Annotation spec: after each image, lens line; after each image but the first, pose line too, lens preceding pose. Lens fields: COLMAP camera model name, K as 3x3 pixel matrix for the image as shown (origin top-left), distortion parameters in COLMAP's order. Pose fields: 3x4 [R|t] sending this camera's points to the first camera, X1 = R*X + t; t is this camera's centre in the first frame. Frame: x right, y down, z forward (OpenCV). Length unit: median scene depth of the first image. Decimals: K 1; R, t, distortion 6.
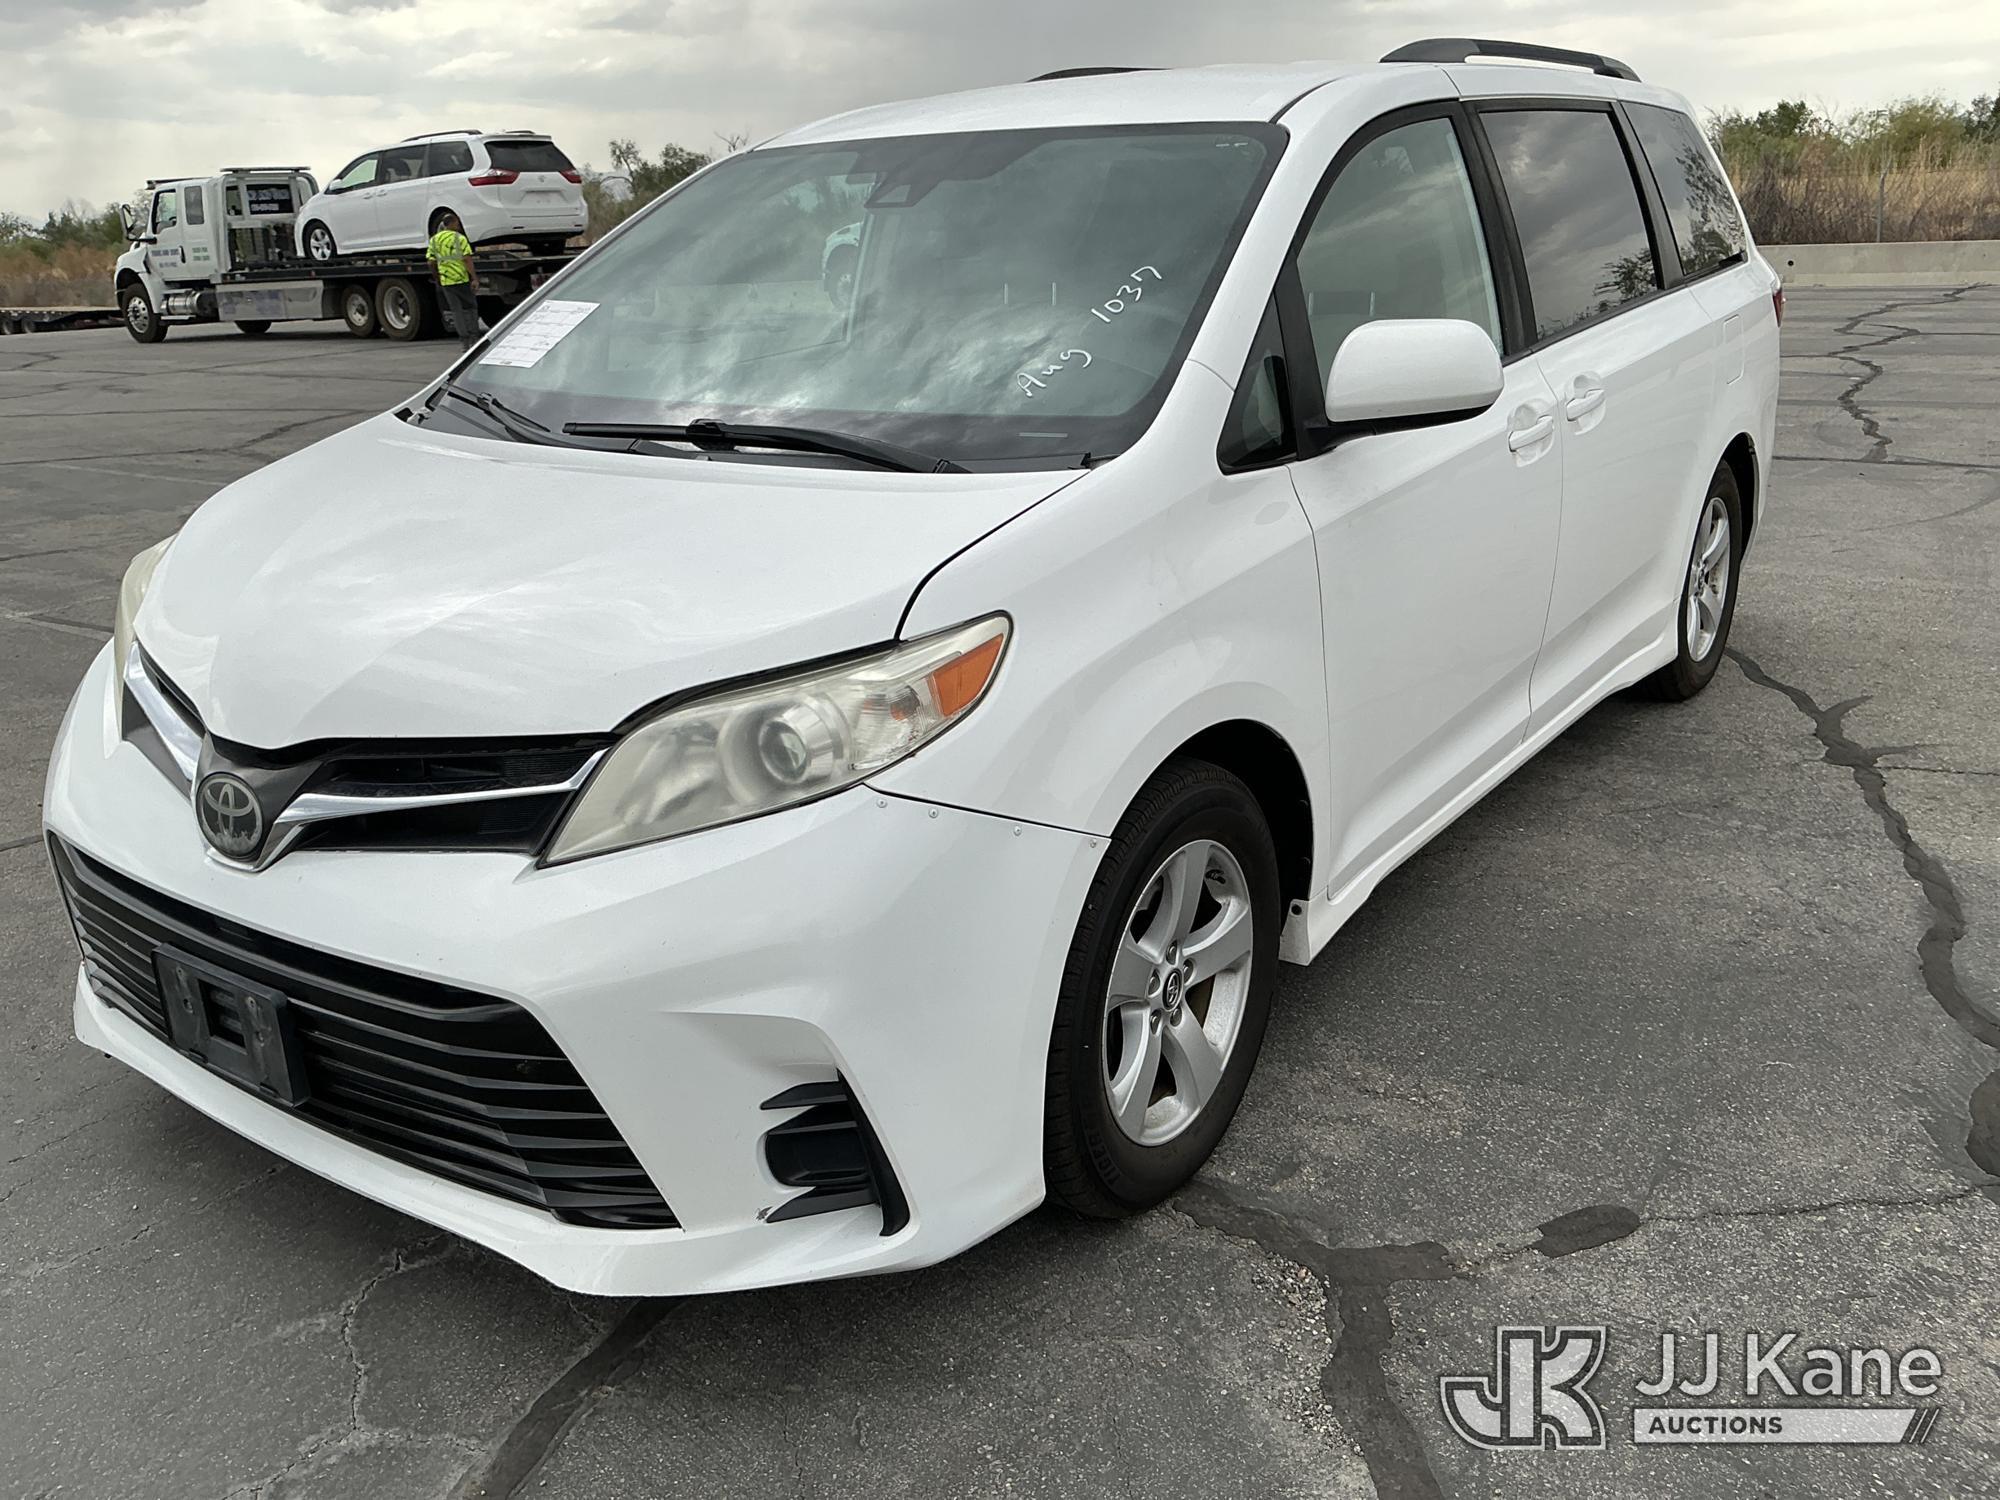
lens RADIAL K [[1669.2, 0, 984.2], [0, 1669.2, 739.7], [0, 0, 1]] dist [0.121765, -0.076885]
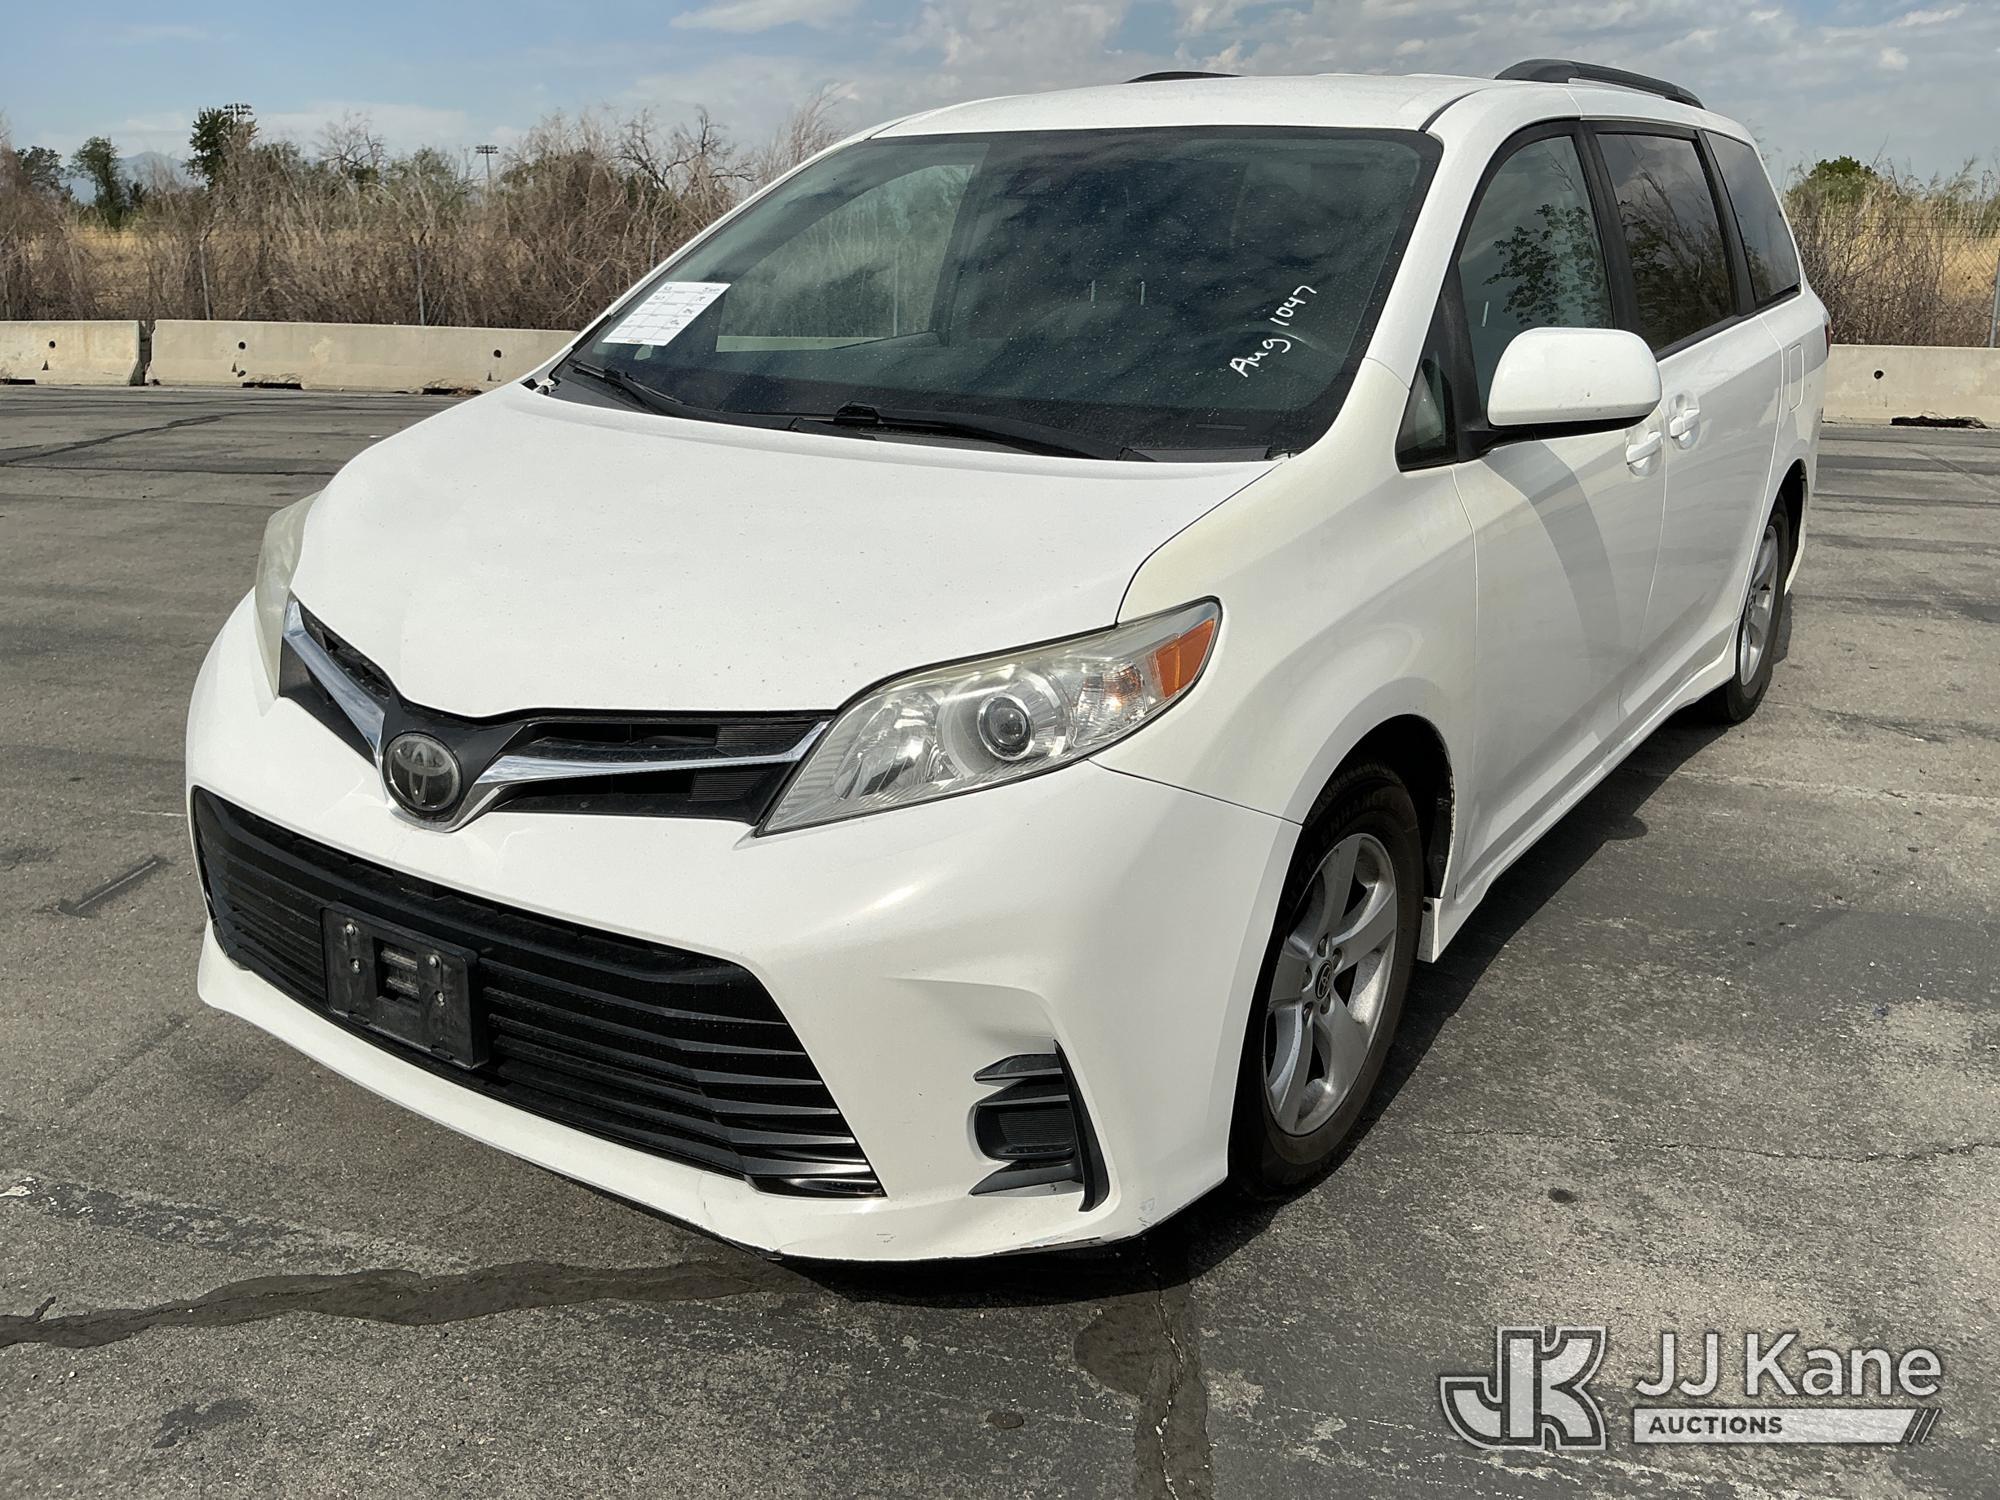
lens RADIAL K [[1669.2, 0, 1022.6], [0, 1669.2, 743.6], [0, 0, 1]] dist [0.121765, -0.076885]
pose [[0.998261, 0.032799, 0.048973, -0.145117], [-0.032740, 0.999462, -0.002002, 0.016992], [-0.049012, 0.000396, 0.998798, -0.004418]]
